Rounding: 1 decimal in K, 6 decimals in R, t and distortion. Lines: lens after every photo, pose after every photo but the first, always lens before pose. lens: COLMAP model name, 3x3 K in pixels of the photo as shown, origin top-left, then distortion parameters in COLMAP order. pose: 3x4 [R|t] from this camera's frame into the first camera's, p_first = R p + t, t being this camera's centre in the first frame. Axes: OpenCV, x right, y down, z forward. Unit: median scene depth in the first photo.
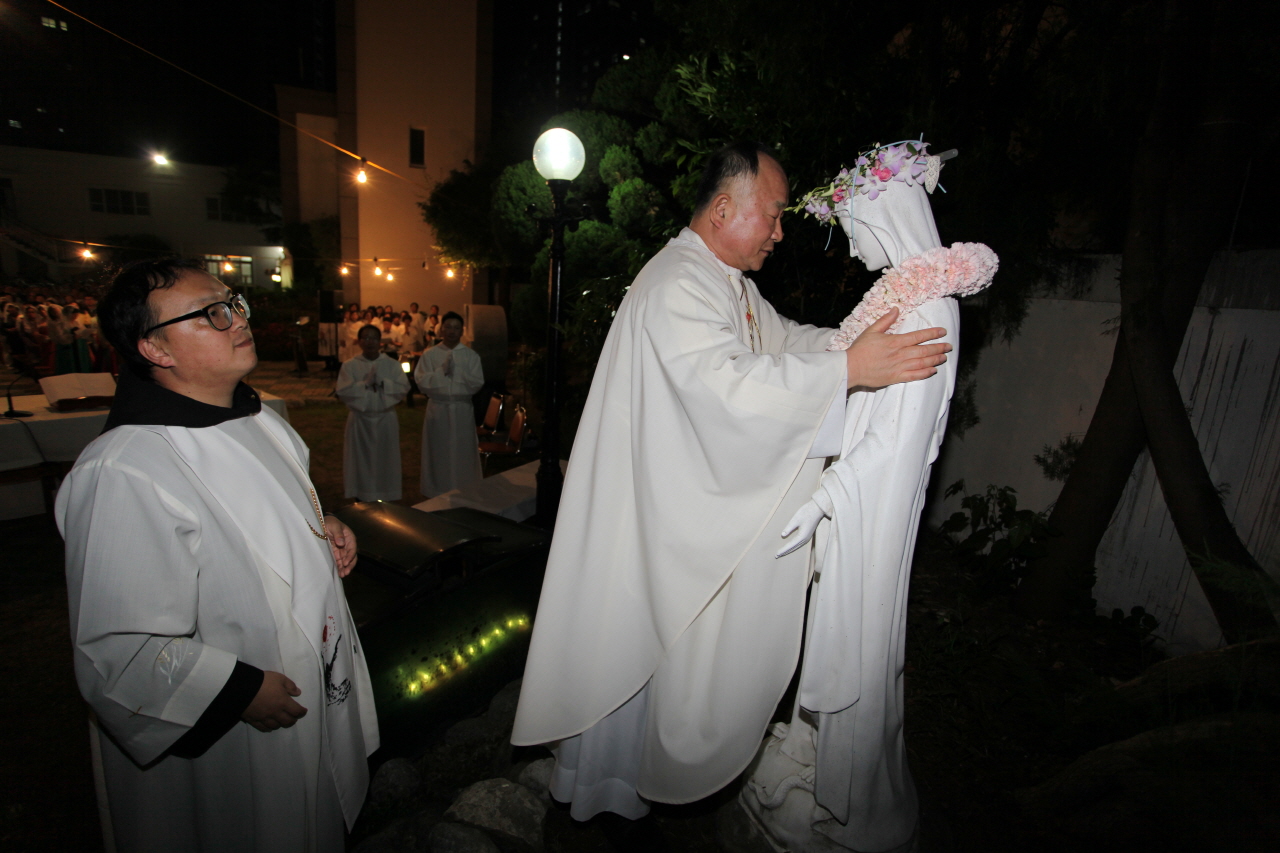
lens RADIAL K [[634.2, 0, 628.7], [0, 634.2, 427.0], [0, 0, 1]] dist [-0.049071, 0.016433]
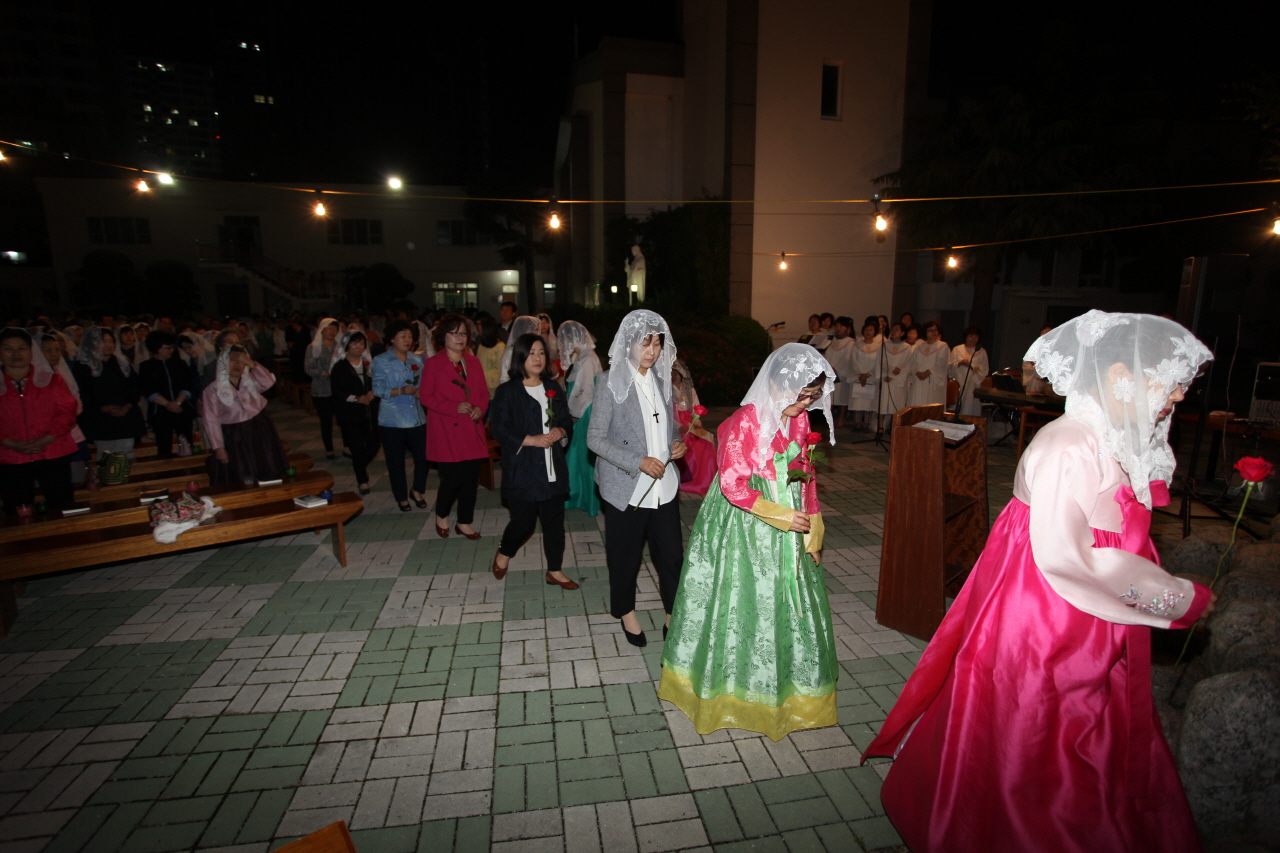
lens RADIAL K [[634.2, 0, 626.7], [0, 634.2, 425.7], [0, 0, 1]] dist [-0.049071, 0.016433]
pose [[0.977980, -0.018580, -0.207871, -0.228536], [0.011487, 0.999312, -0.035276, -0.031210], [0.208383, 0.032112, 0.977520, 0.161917]]
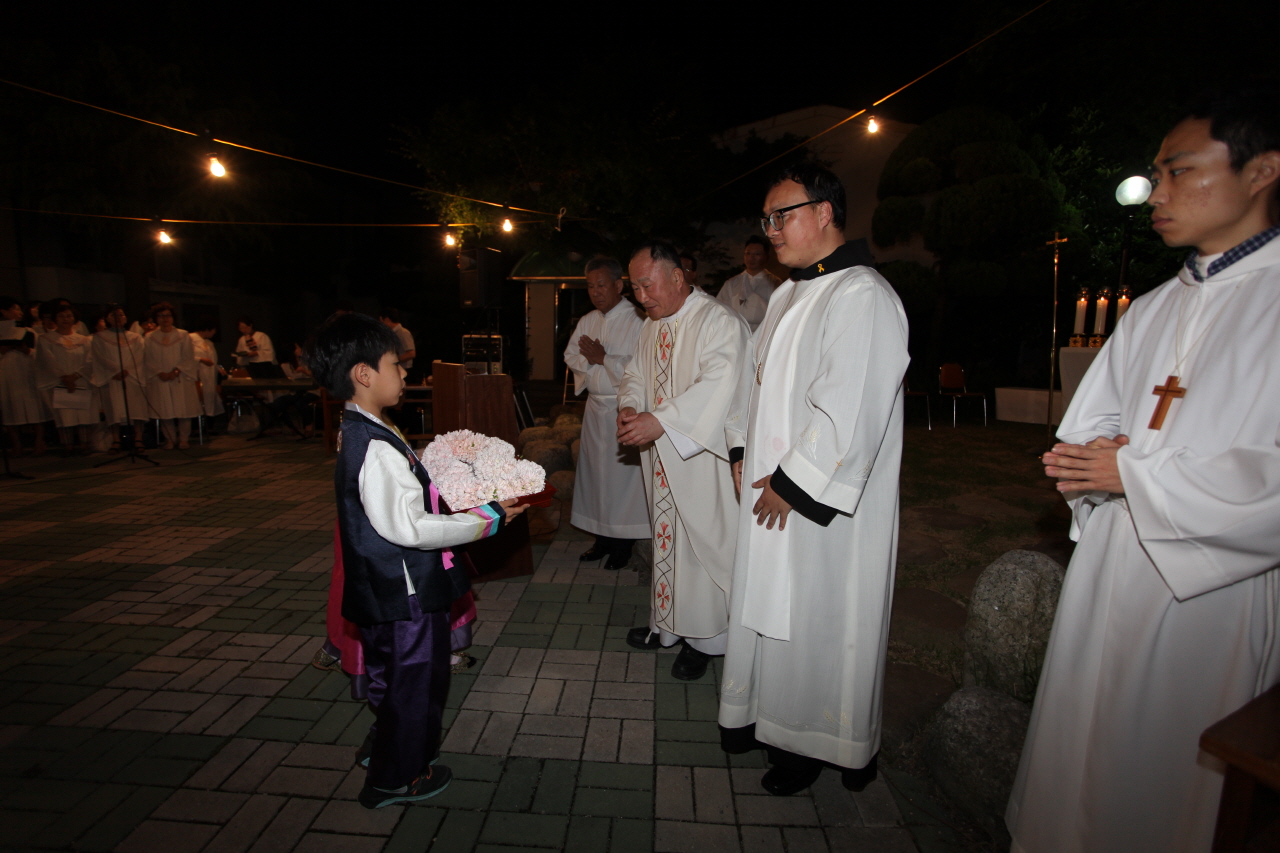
lens RADIAL K [[634.2, 0, 642.2], [0, 634.2, 423.8], [0, 0, 1]] dist [-0.049071, 0.016433]
pose [[0.401846, -0.180955, 0.897650, -0.283398], [0.198786, 0.974142, 0.107385, -0.031762], [-0.893870, 0.135288, 0.427426, 0.200018]]
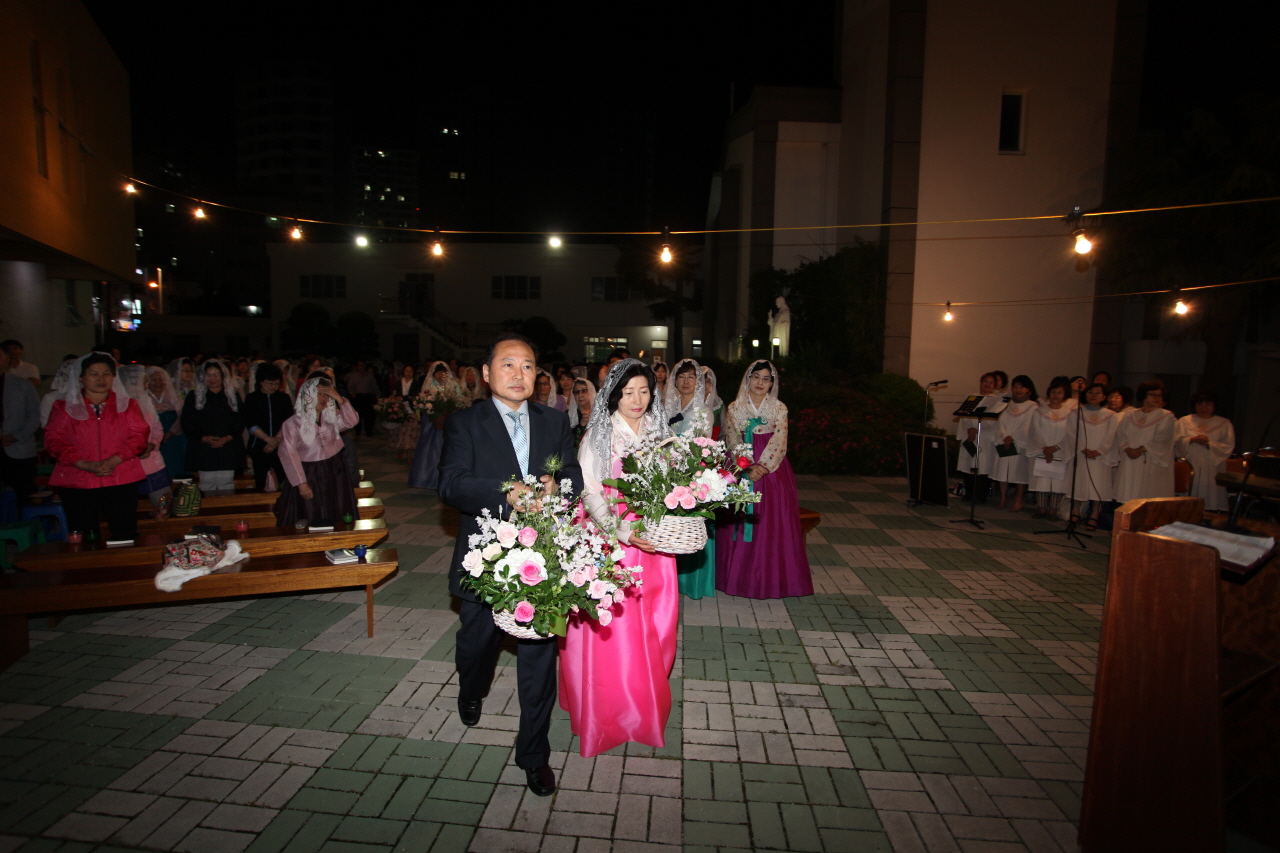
lens RADIAL K [[634.2, 0, 628.5], [0, 634.2, 426.2], [0, 0, 1]] dist [-0.049071, 0.016433]
pose [[0.904709, 0.007410, -0.425966, -0.225465], [-0.063961, 0.990879, -0.118611, -0.033735], [0.421201, 0.134554, 0.896931, 0.190317]]
